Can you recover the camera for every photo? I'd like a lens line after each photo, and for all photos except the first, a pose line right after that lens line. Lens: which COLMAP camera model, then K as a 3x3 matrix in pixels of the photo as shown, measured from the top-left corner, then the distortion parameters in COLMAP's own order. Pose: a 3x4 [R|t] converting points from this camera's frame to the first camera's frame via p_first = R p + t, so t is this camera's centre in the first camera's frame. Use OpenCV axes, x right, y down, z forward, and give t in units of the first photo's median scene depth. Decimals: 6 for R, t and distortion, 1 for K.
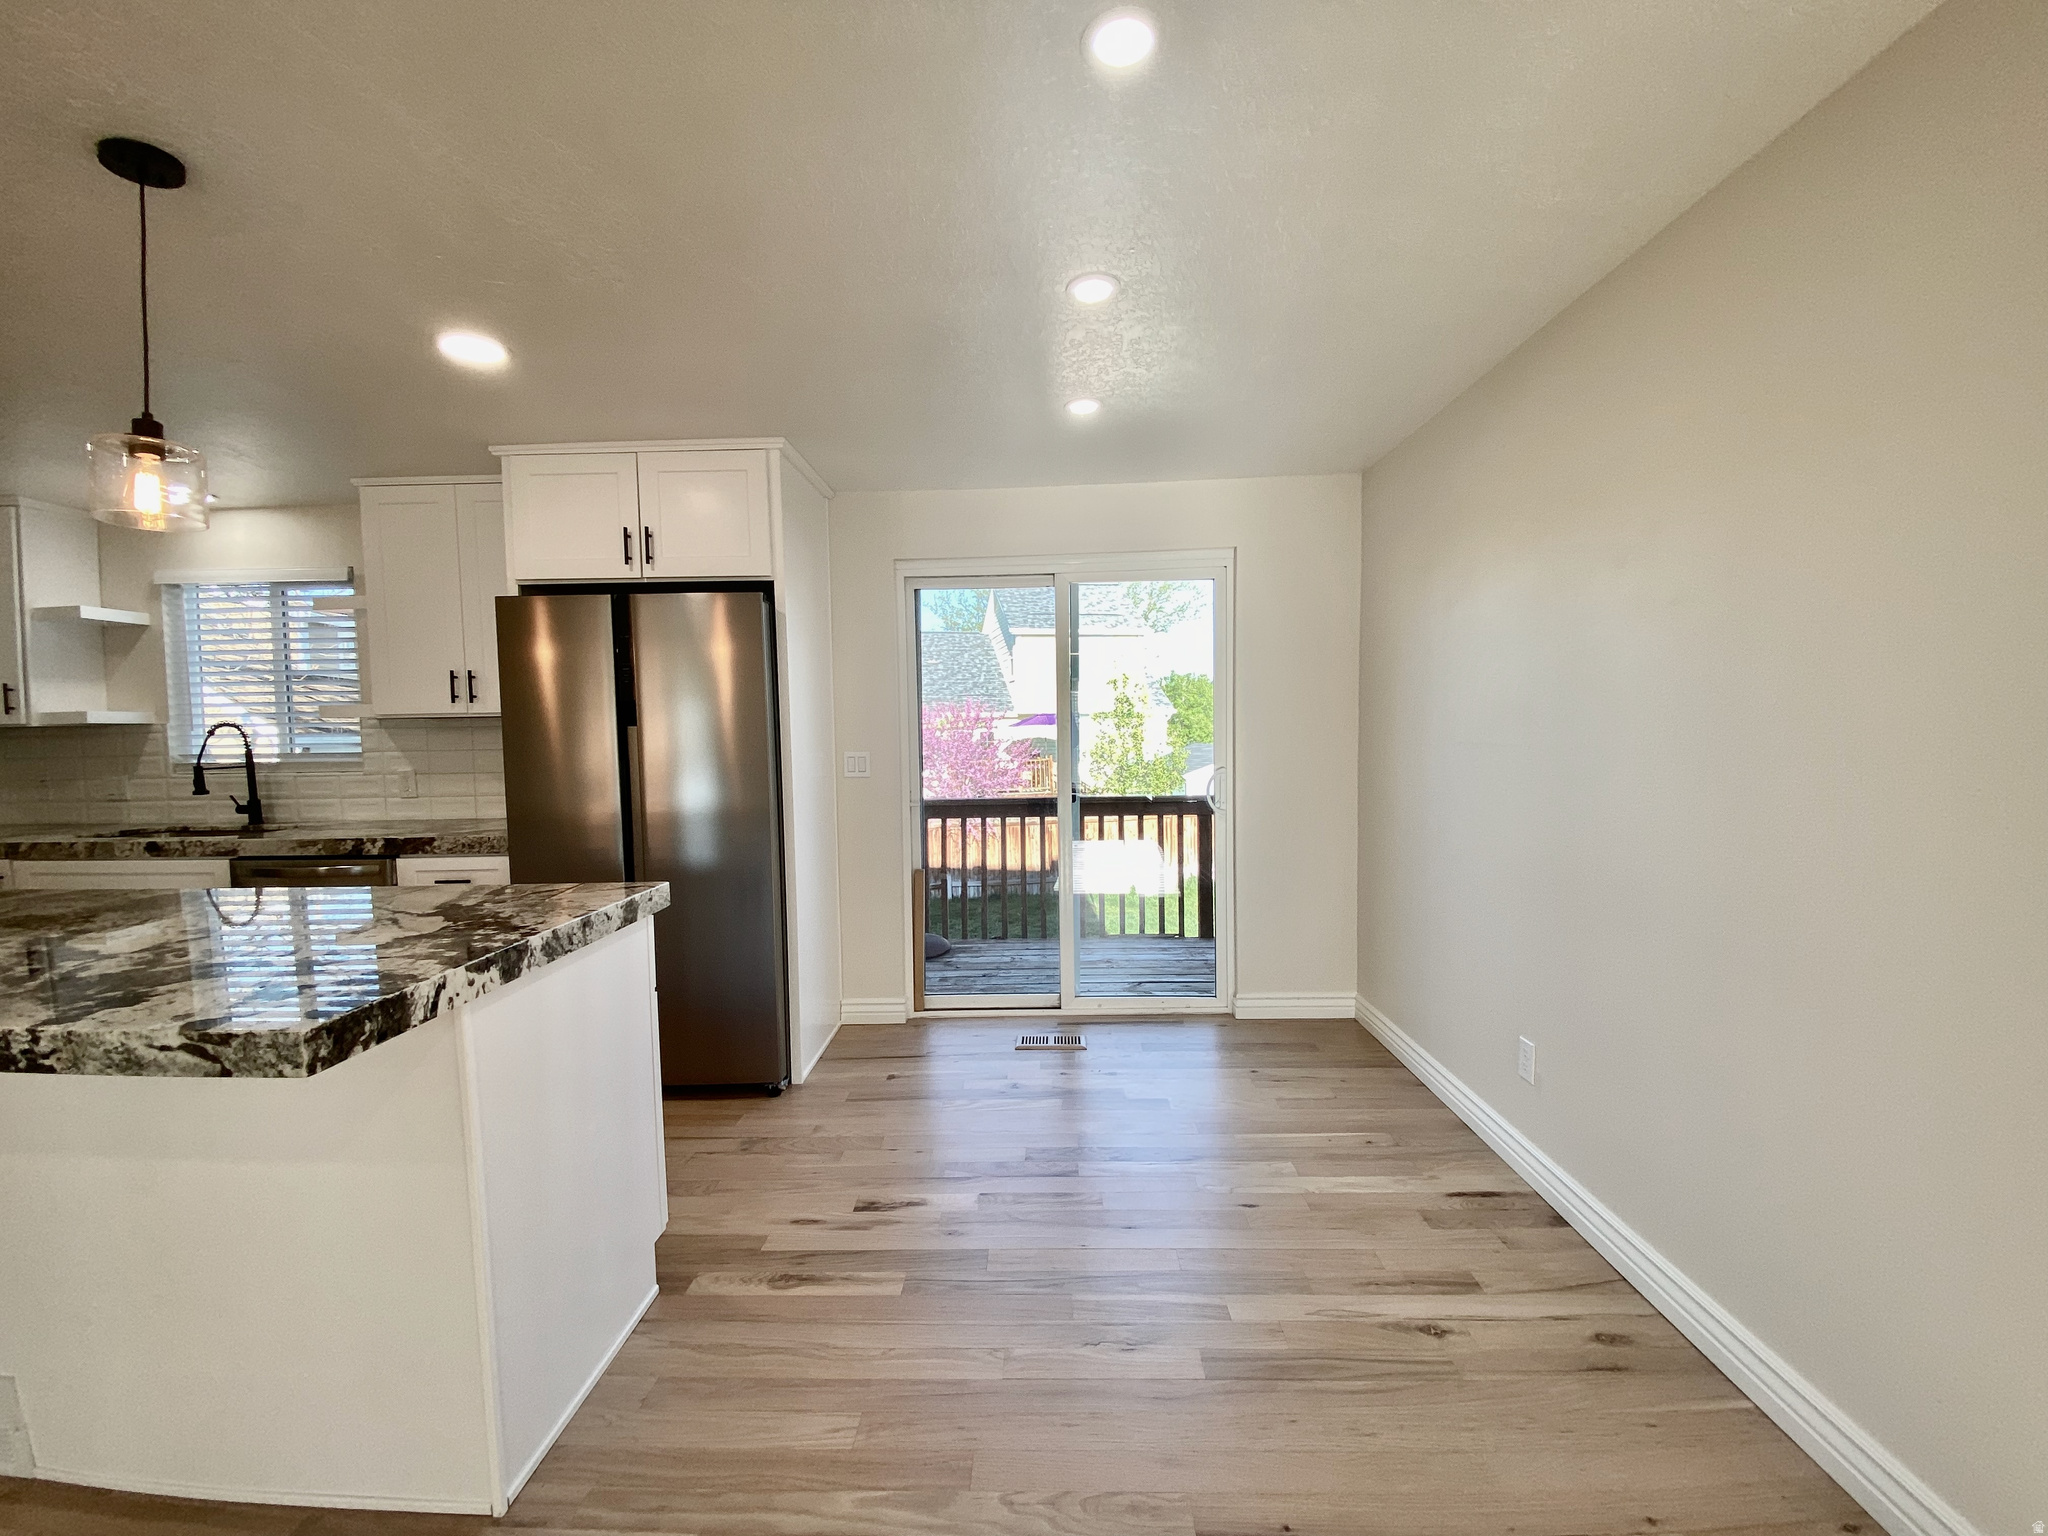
lens RADIAL K [[837.6, 0, 1027.3], [0, 837.6, 765.7], [0, 0, 1]] dist [-0.018159, -0.001147]
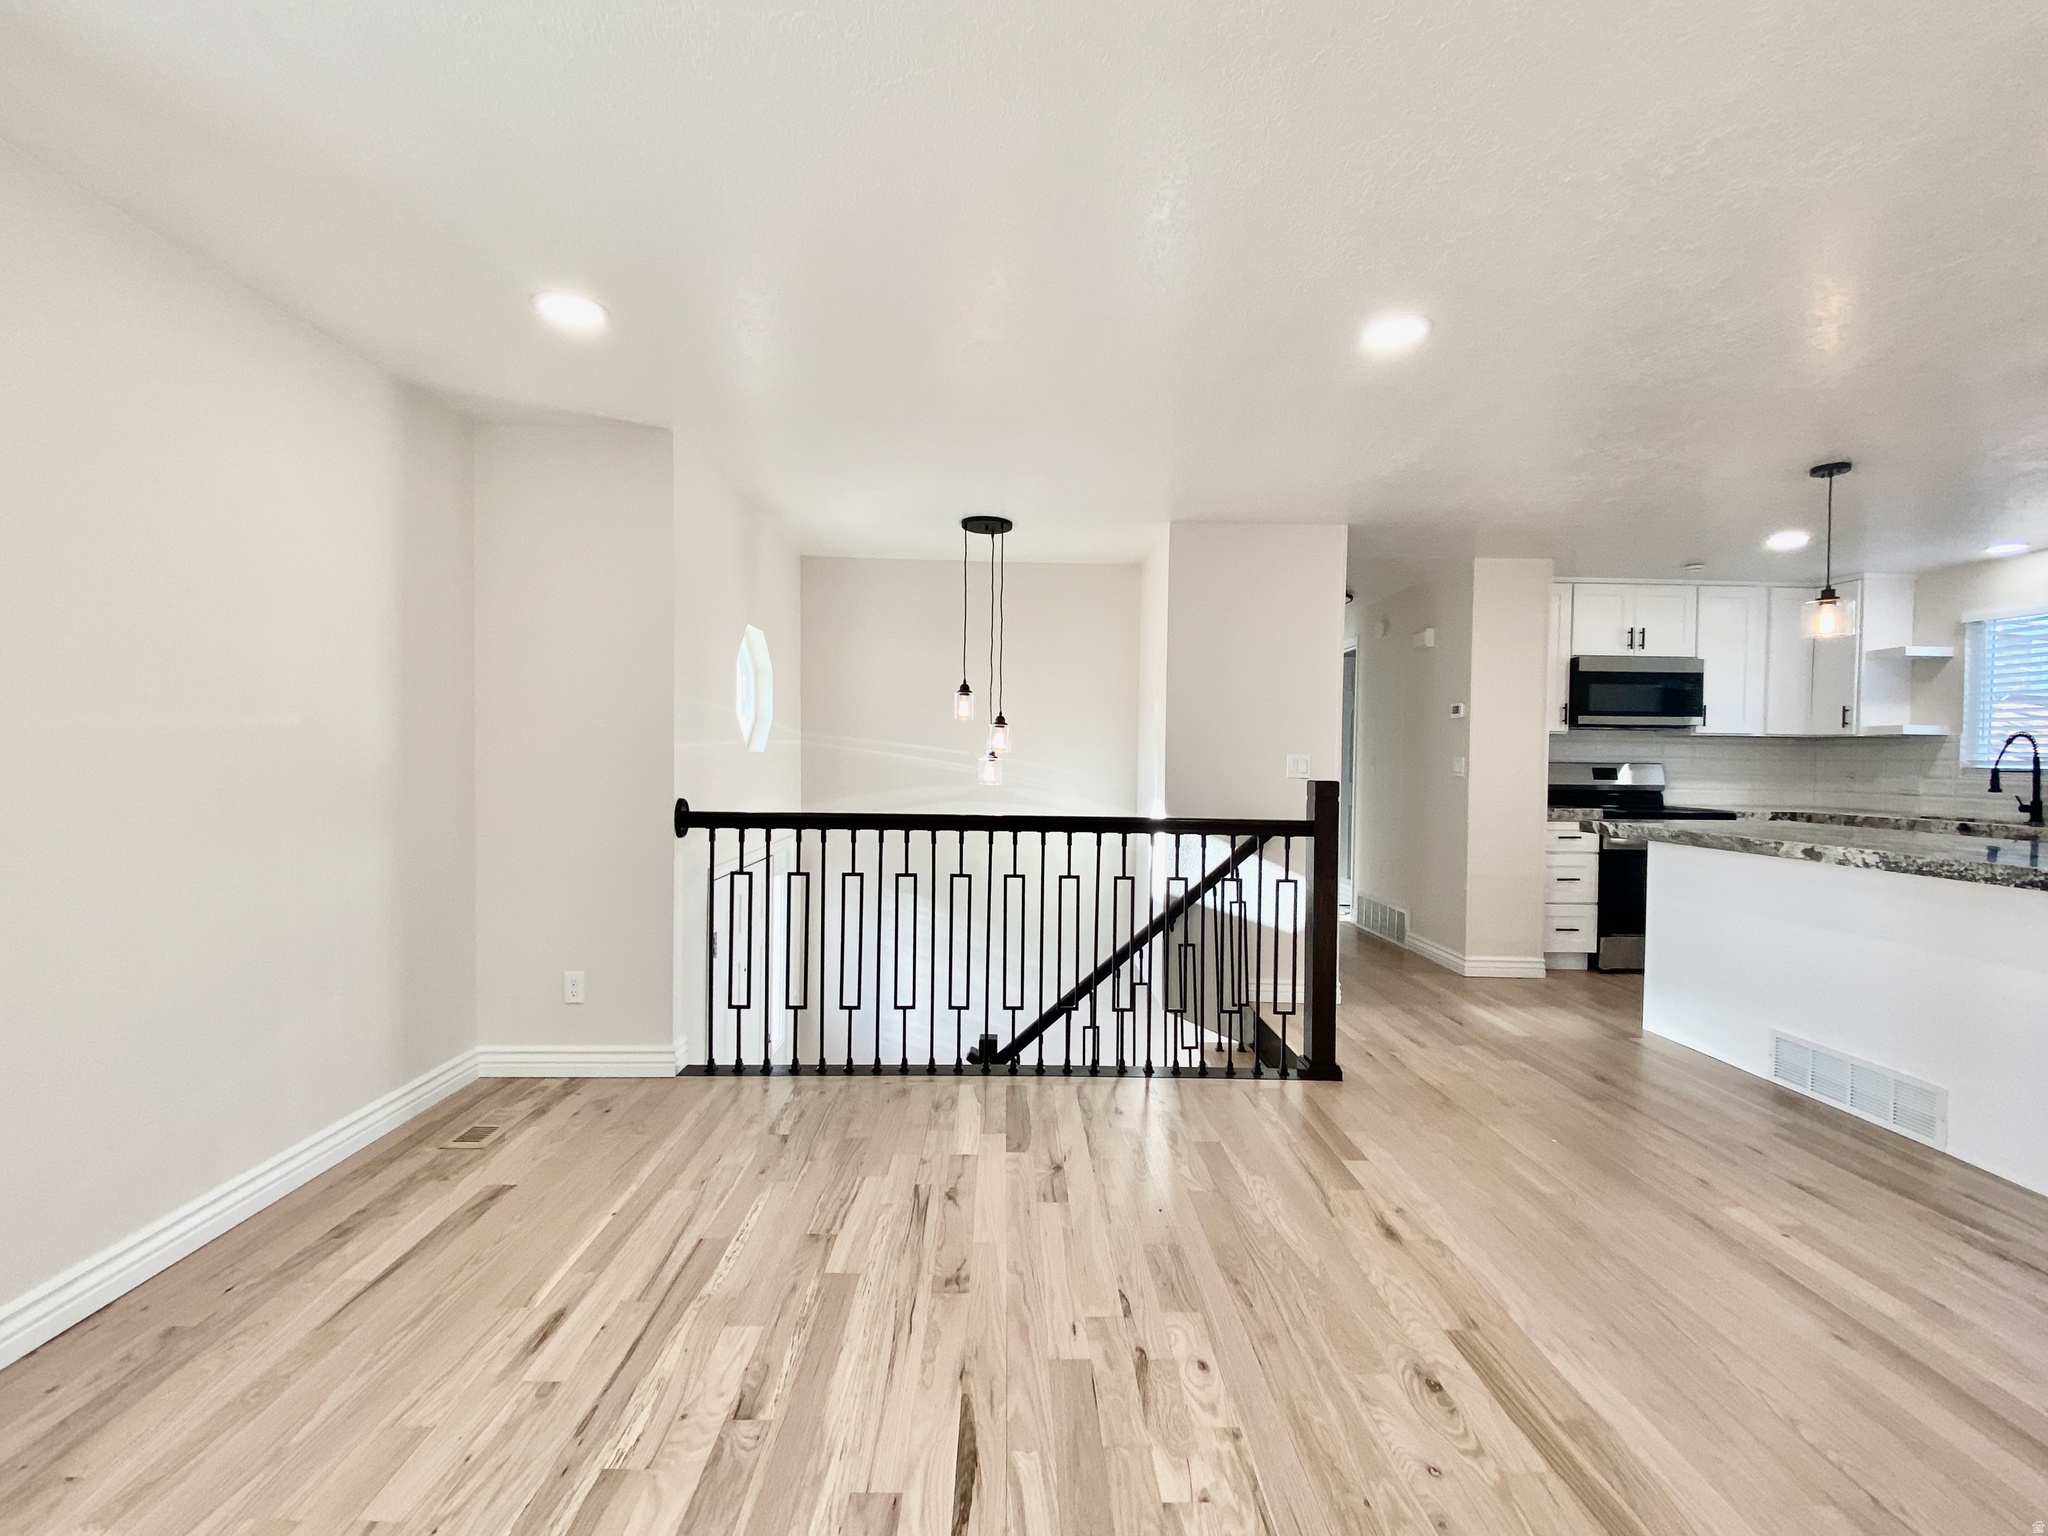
lens RADIAL K [[837.6, 0, 1030.1], [0, 837.6, 786.6], [0, 0, 1]] dist [-0.018159, -0.001147]
pose [[0.035526, 0.055918, -0.997803, 0.146343], [-0.062894, 0.996579, 0.053610, 0.051938], [0.997388, 0.060852, 0.038922, -0.473969]]
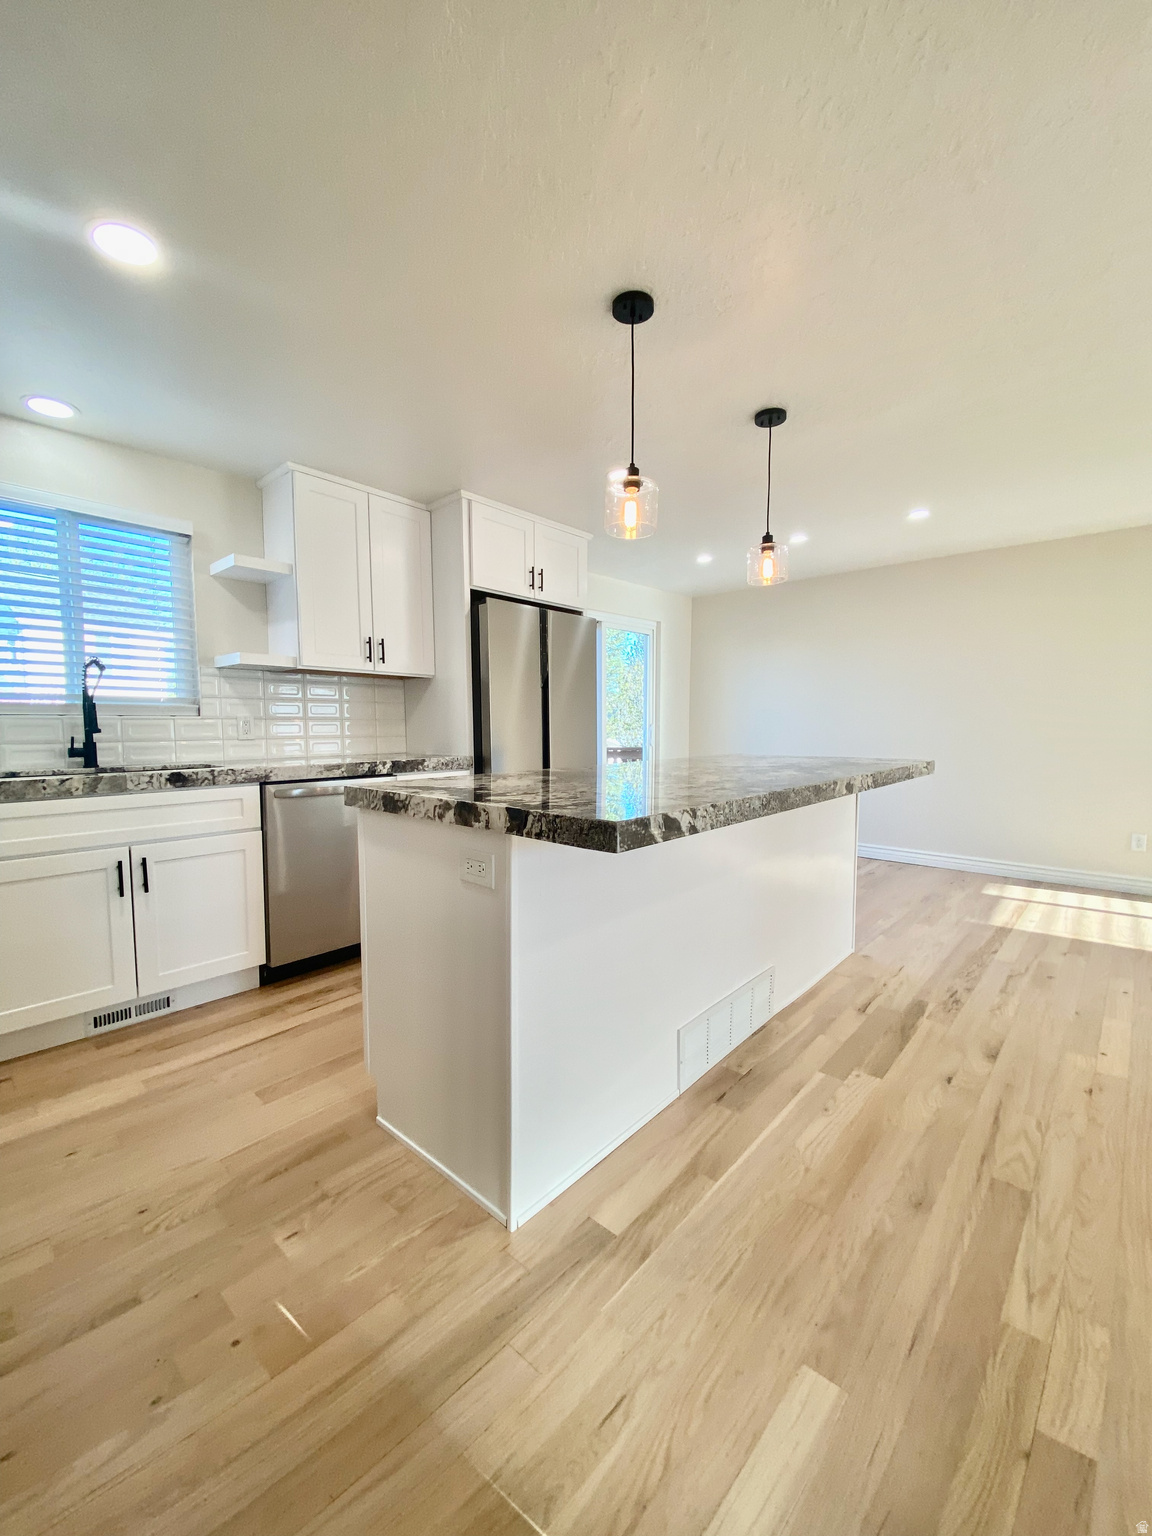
lens RADIAL K [[628.2, 0, 568.5], [0, 628.2, 770.0], [0, 0, 1]] dist [-0.018159, -0.001147]
pose [[0.659955, -0.038680, 0.750308, -1.188852], [0.026188, 0.999251, 0.028479, 0.071927], [-0.750848, 0.000854, 0.660474, 0.112690]]
